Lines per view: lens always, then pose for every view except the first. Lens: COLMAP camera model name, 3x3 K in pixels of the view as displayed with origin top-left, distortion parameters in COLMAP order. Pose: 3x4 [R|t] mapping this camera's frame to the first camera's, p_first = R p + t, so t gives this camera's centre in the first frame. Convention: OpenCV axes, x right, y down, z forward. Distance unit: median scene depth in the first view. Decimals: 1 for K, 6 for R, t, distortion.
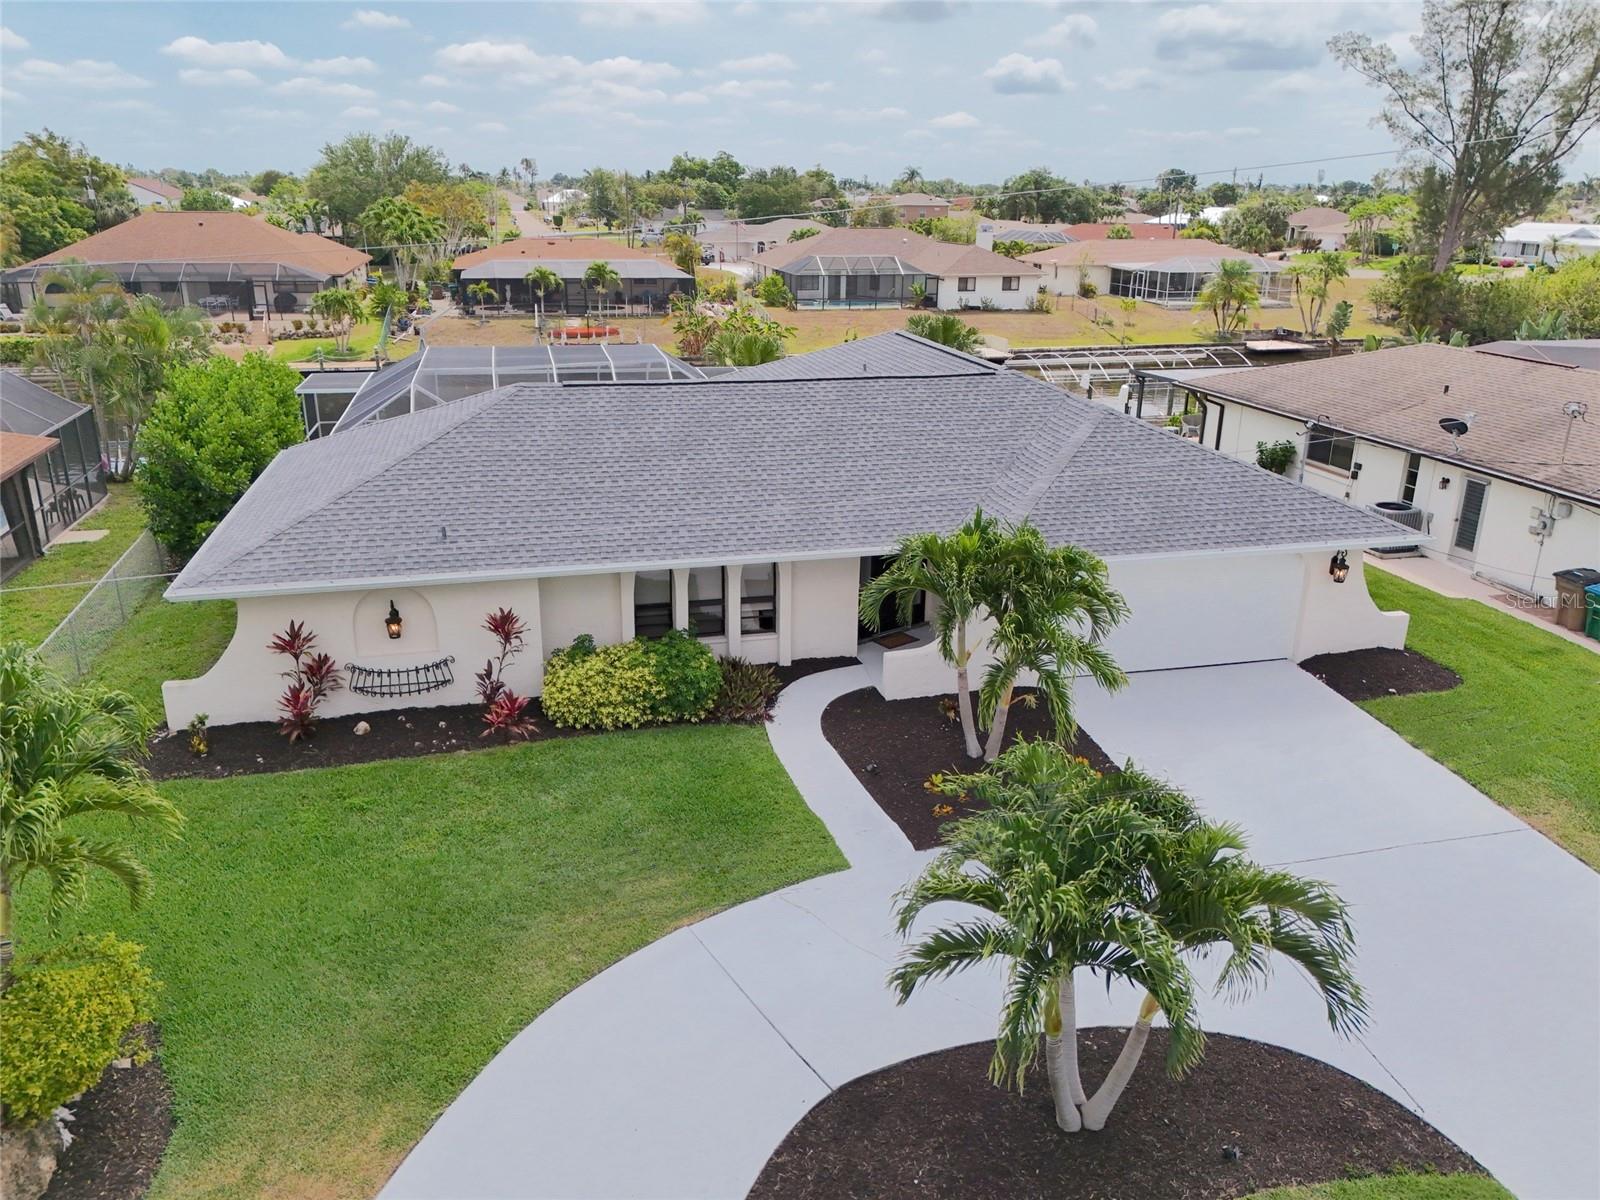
lens RADIAL K [[1189.2, 0, 798.0], [0, 1189.2, 600.4], [0, 0, 1]] dist [0.051344, -0.040761]
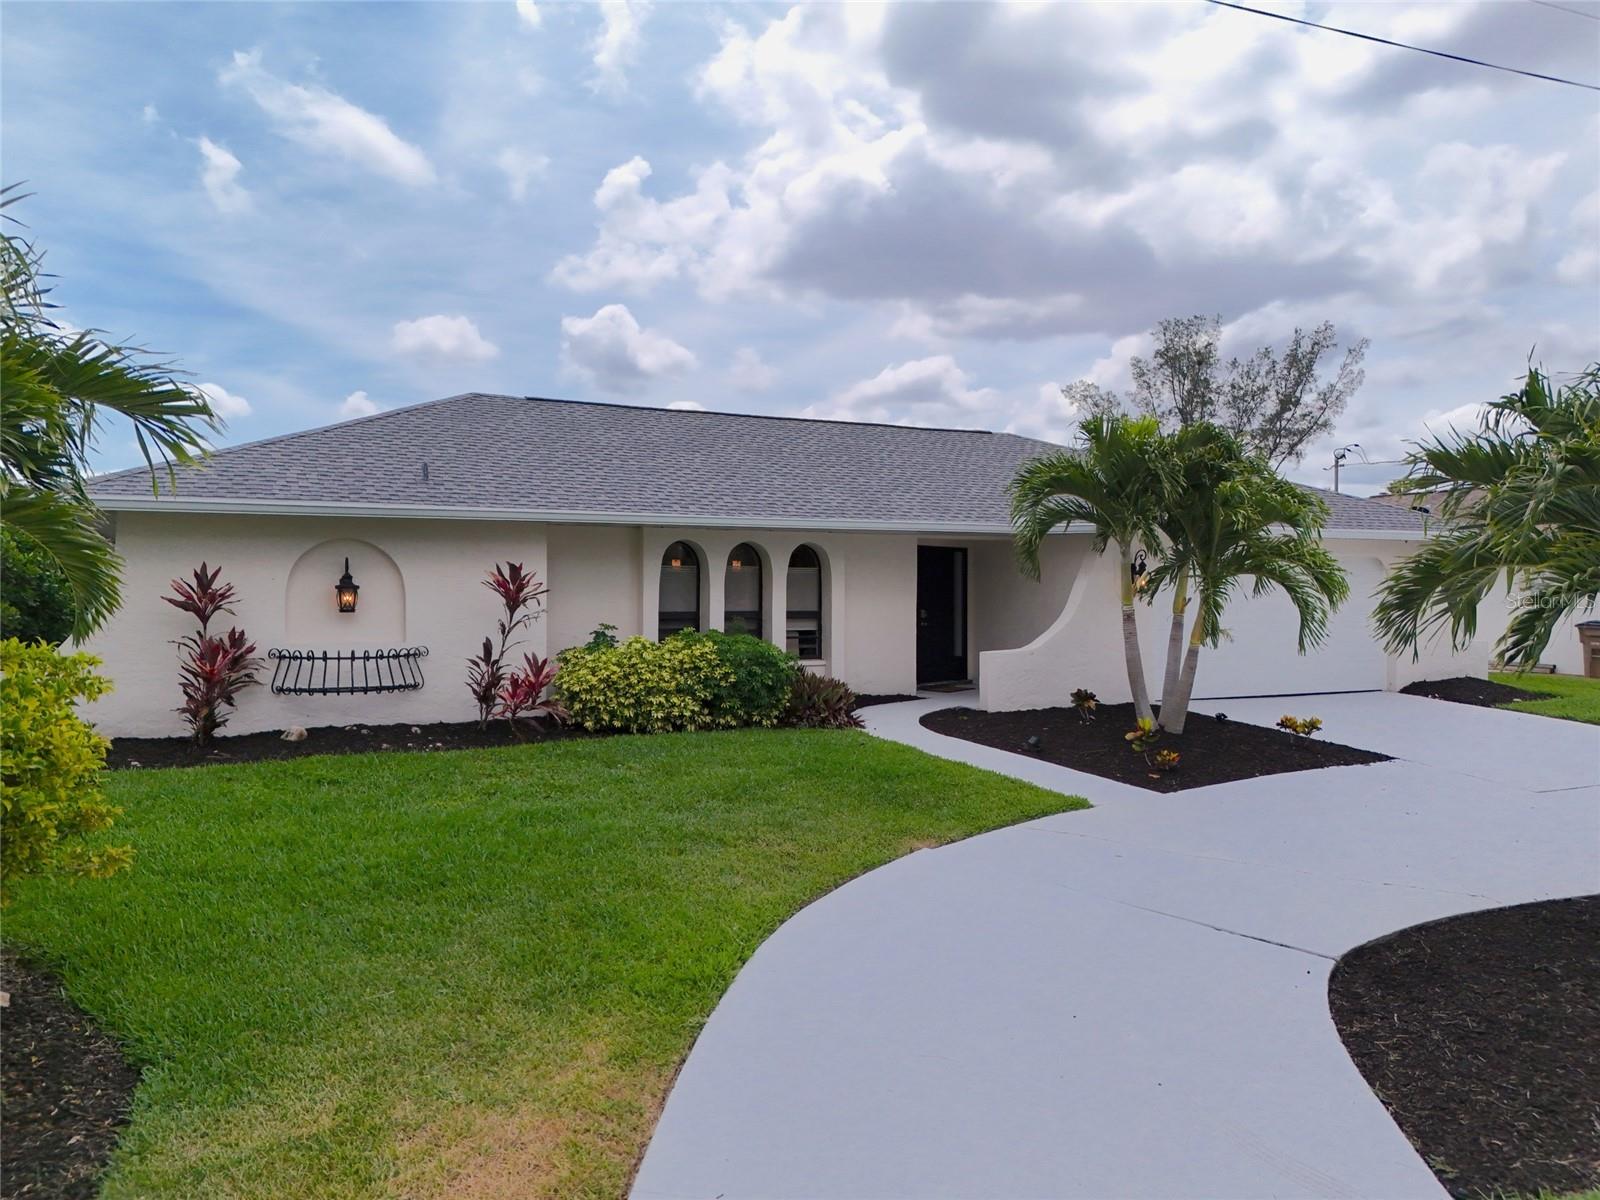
lens RADIAL K [[1189.2, 0, 798.7], [0, 1189.2, 602.9], [0, 0, 1]] dist [0.051344, -0.040761]
pose [[0.976877, -0.011471, 0.213496, -0.172588], [0.078308, 0.948369, -0.307351, 0.198778], [-0.198947, 0.316963, 0.927337, 0.222422]]
